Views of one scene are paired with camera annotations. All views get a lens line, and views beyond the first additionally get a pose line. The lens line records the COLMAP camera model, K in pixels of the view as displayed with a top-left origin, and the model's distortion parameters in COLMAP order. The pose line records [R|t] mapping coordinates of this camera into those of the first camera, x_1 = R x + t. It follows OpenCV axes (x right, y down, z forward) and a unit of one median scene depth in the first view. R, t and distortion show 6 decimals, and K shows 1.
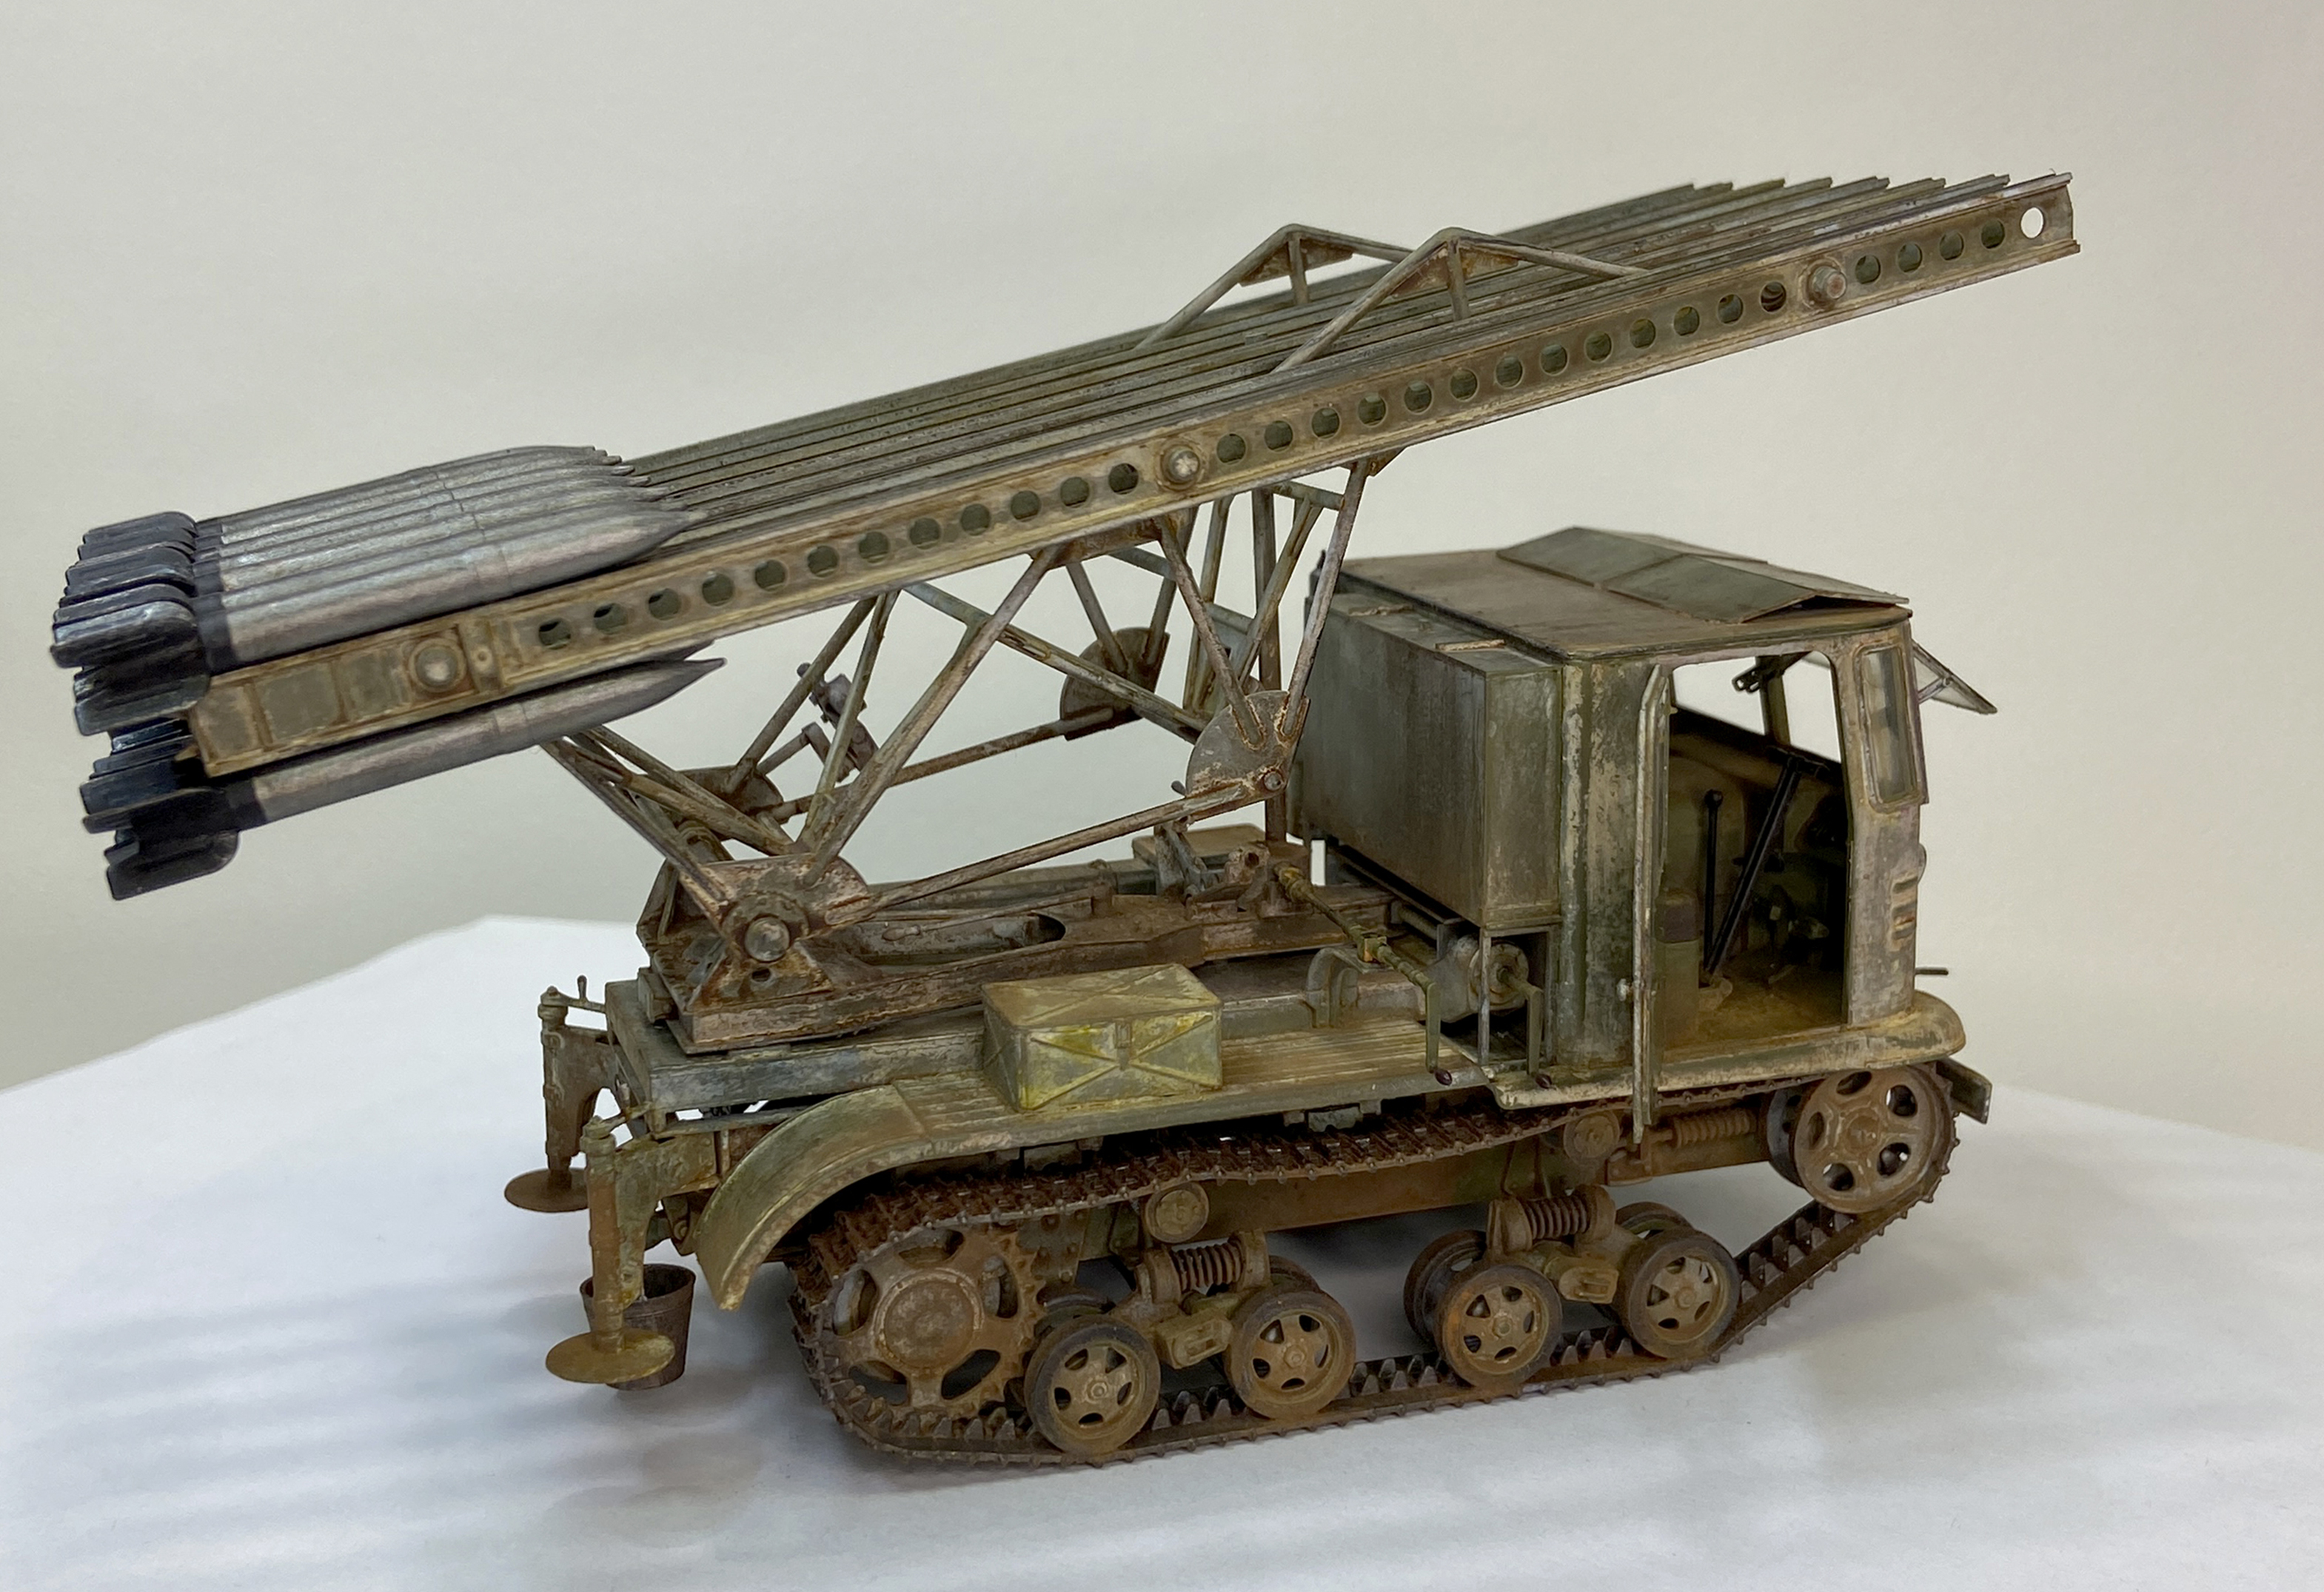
lens RADIAL K [[2742.7, 0, 1172.1], [0, 2742.7, 805.7], [0, 0, 1]] dist [0.089235, 0.000000]
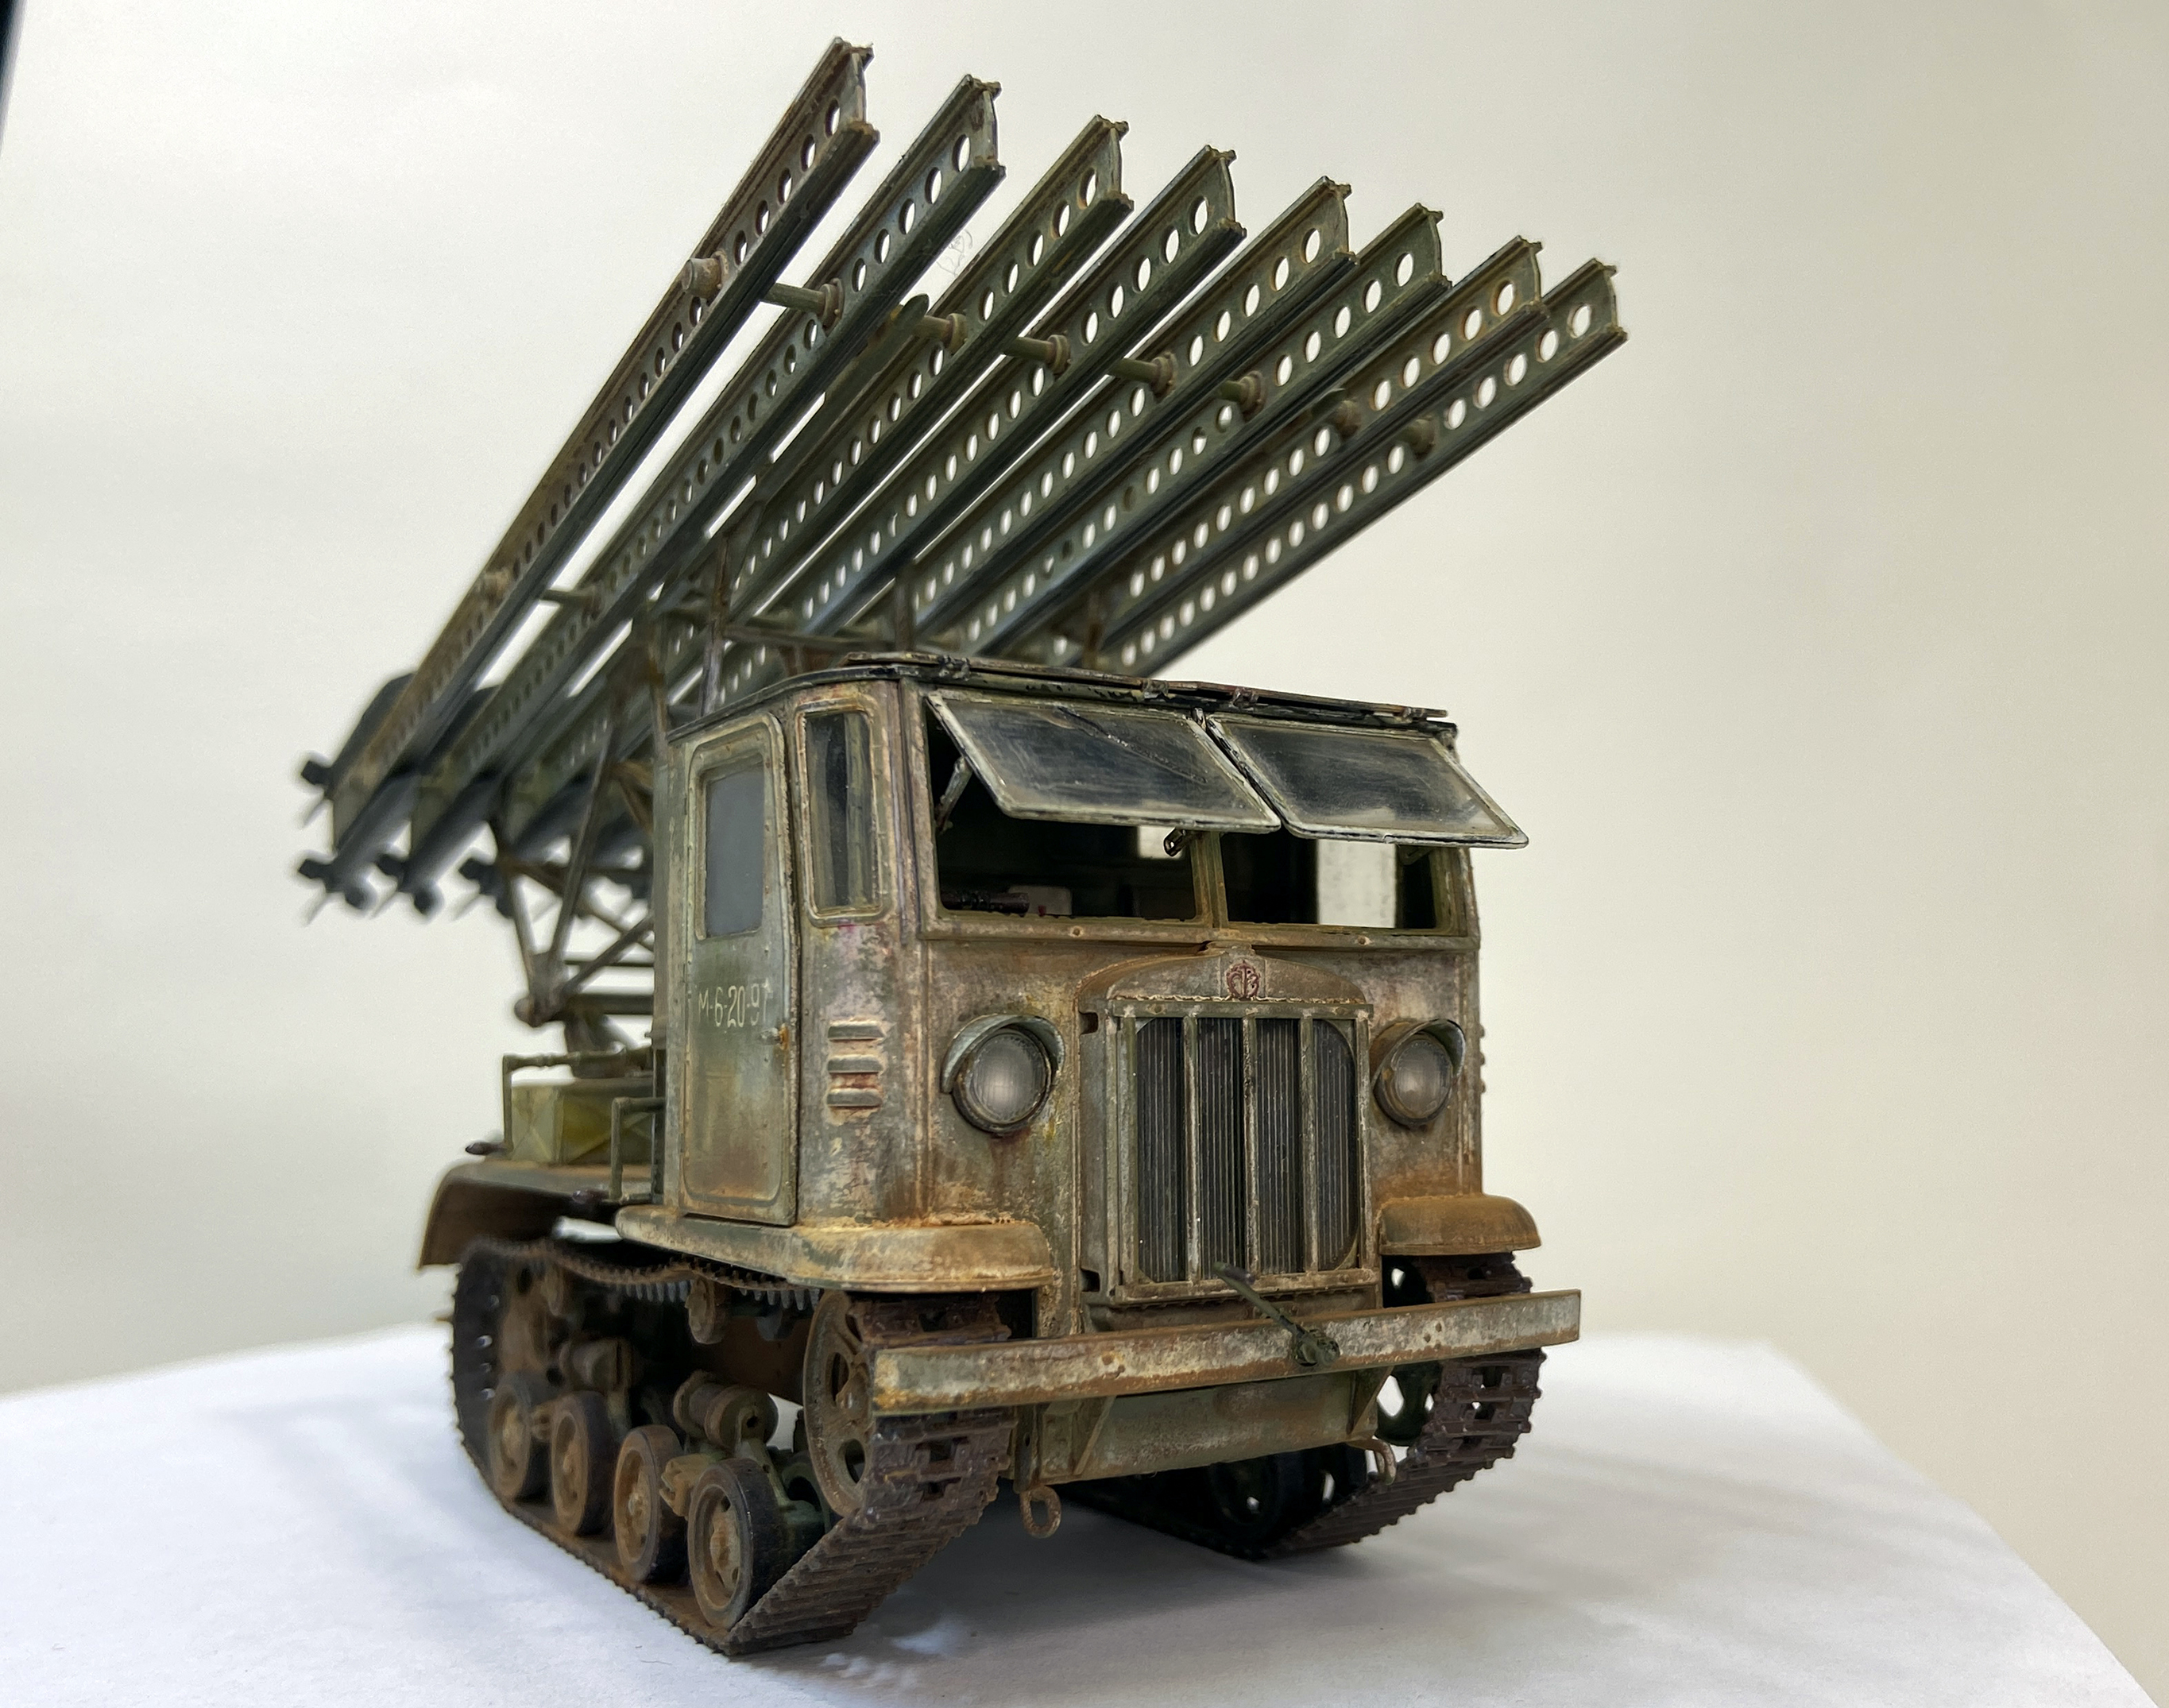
lens RADIAL K [[2113.1, 0, 1270.3], [0, 2113.1, 901.7], [0, 0, 1]] dist [0.095041, 0.000000]
pose [[0.258900, -0.058610, -0.964124, 0.892042], [-0.220970, 0.968093, -0.118189, 0.039163], [0.940289, 0.243642, 0.237688, 1.026222]]
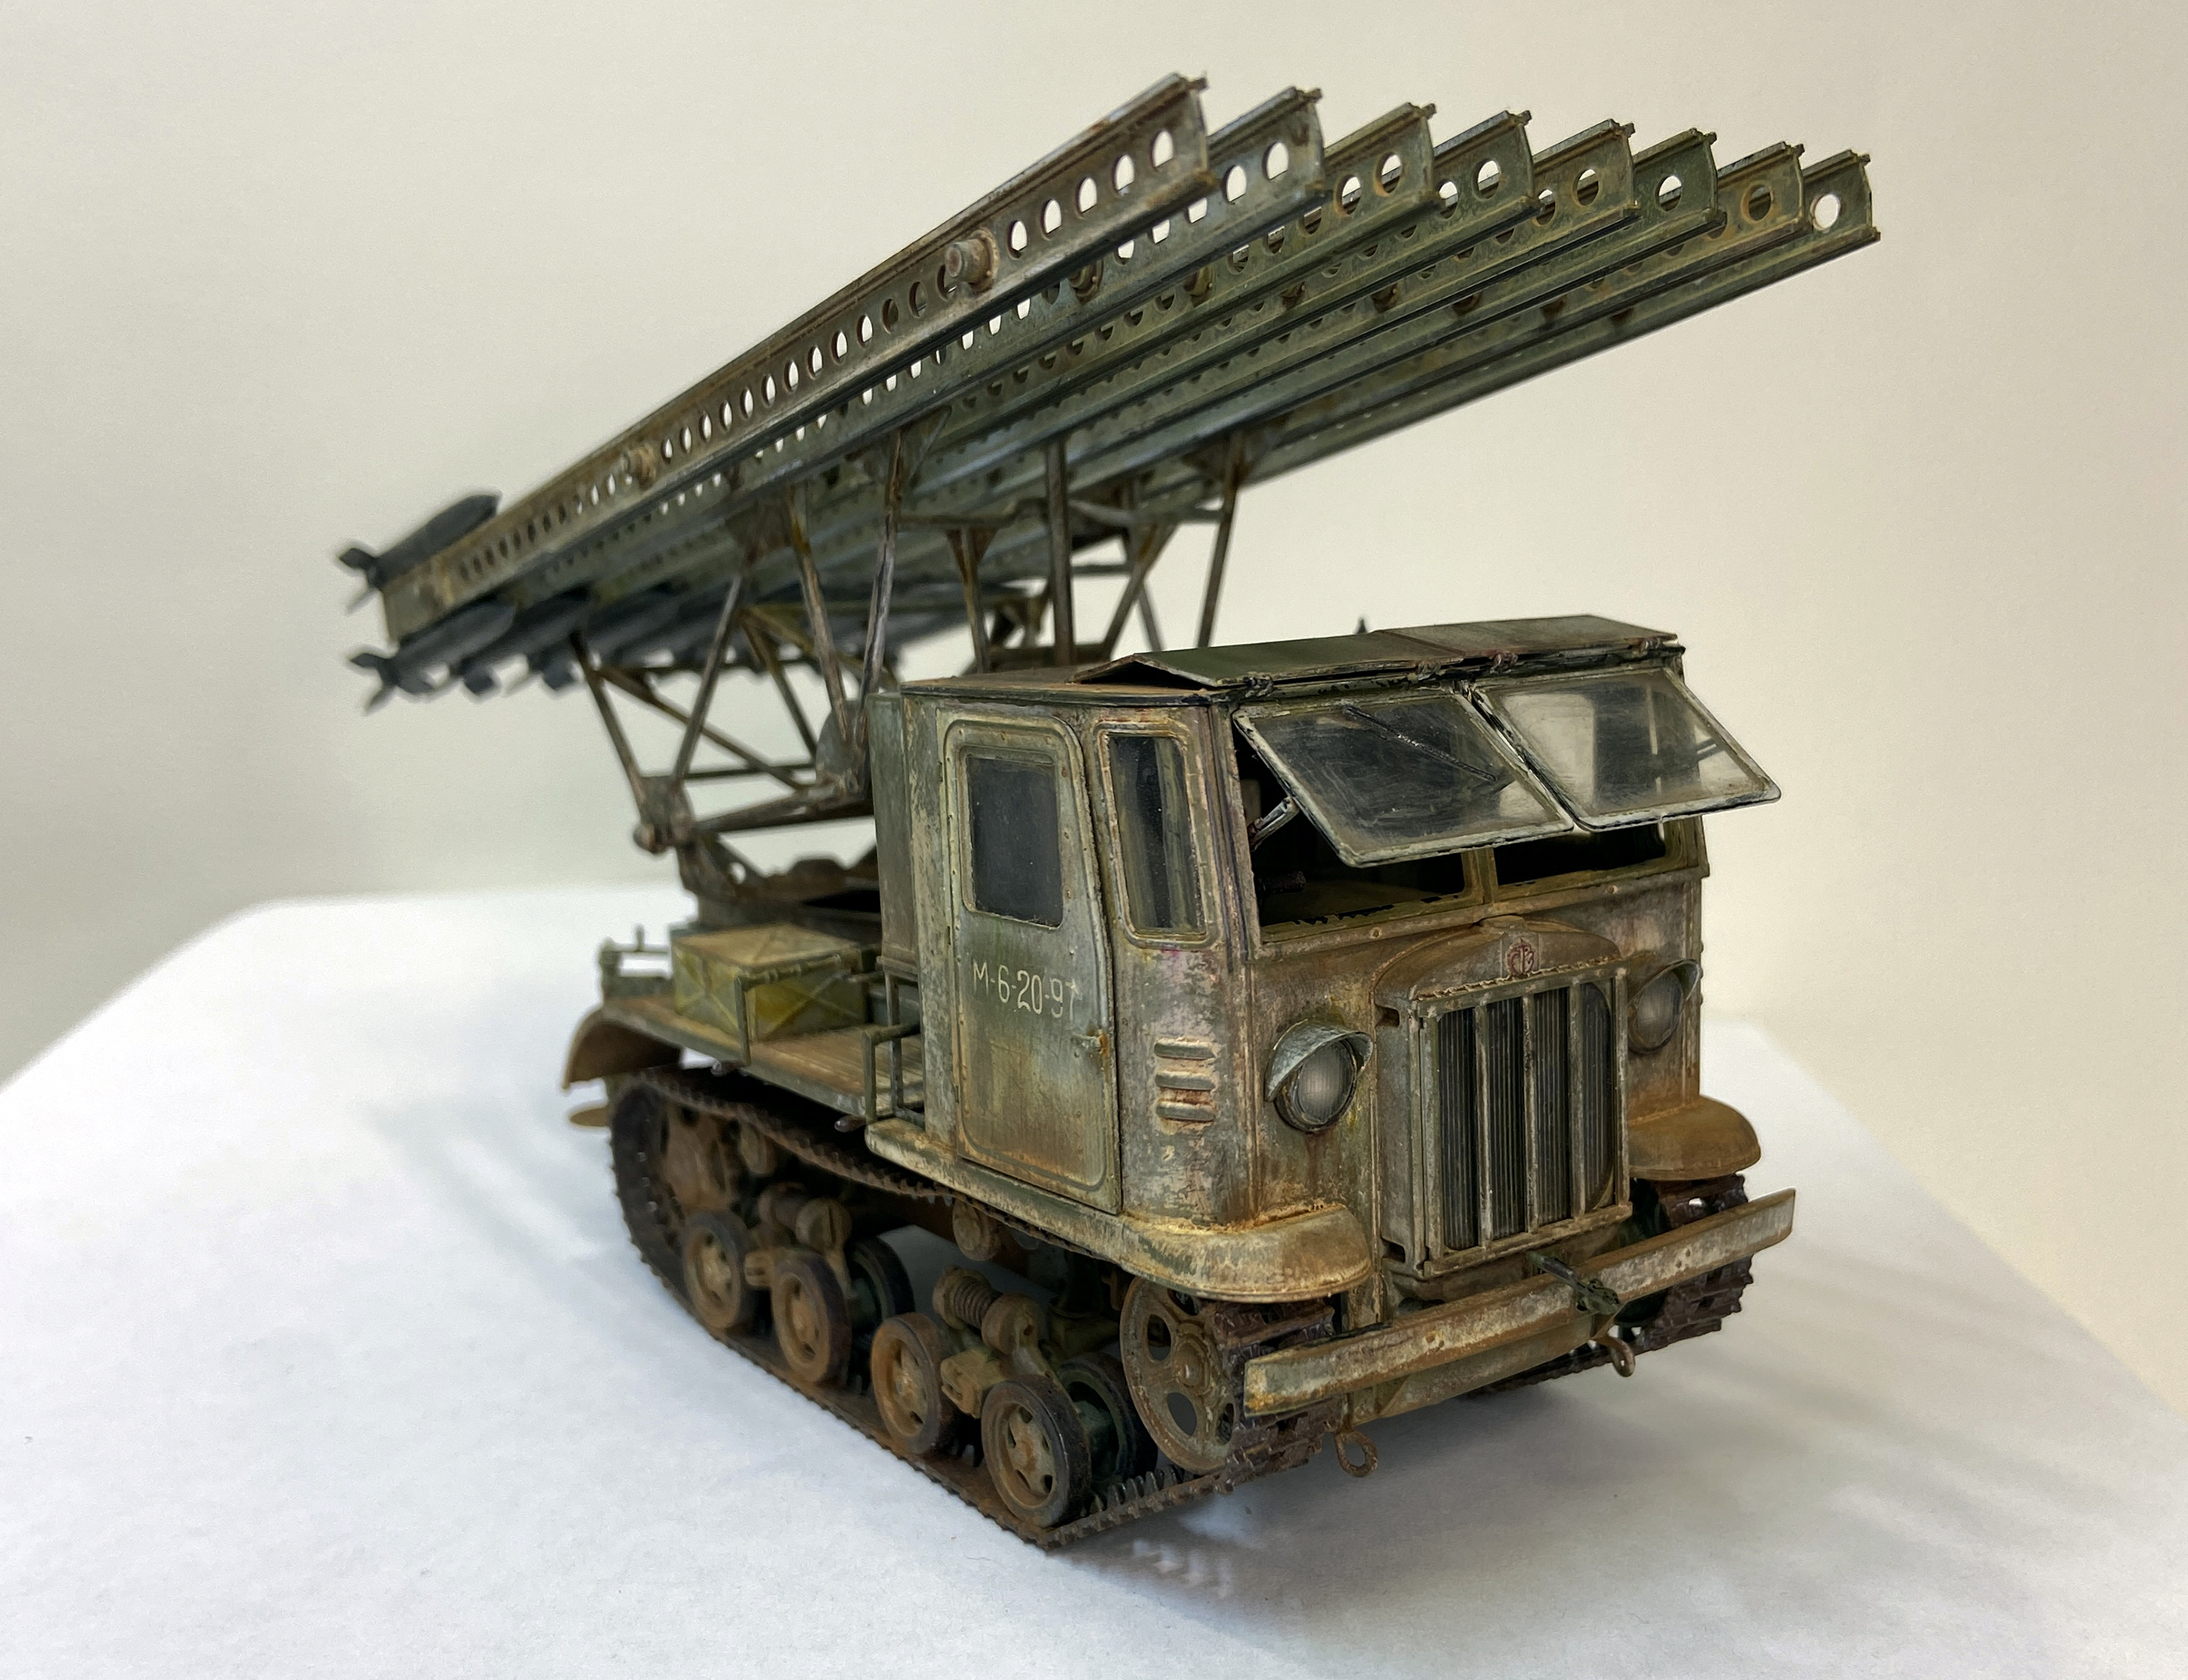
lens RADIAL K [[2236.7, 0, 1141.5], [0, 2236.7, 904.2], [0, 0, 1]] dist [0.084150, 0.000000]
pose [[0.299203, 0.172286, -0.938507, 0.894052], [-0.194493, 0.973927, 0.116783, -0.087095], [0.934157, 0.147591, 0.324911, 0.833973]]
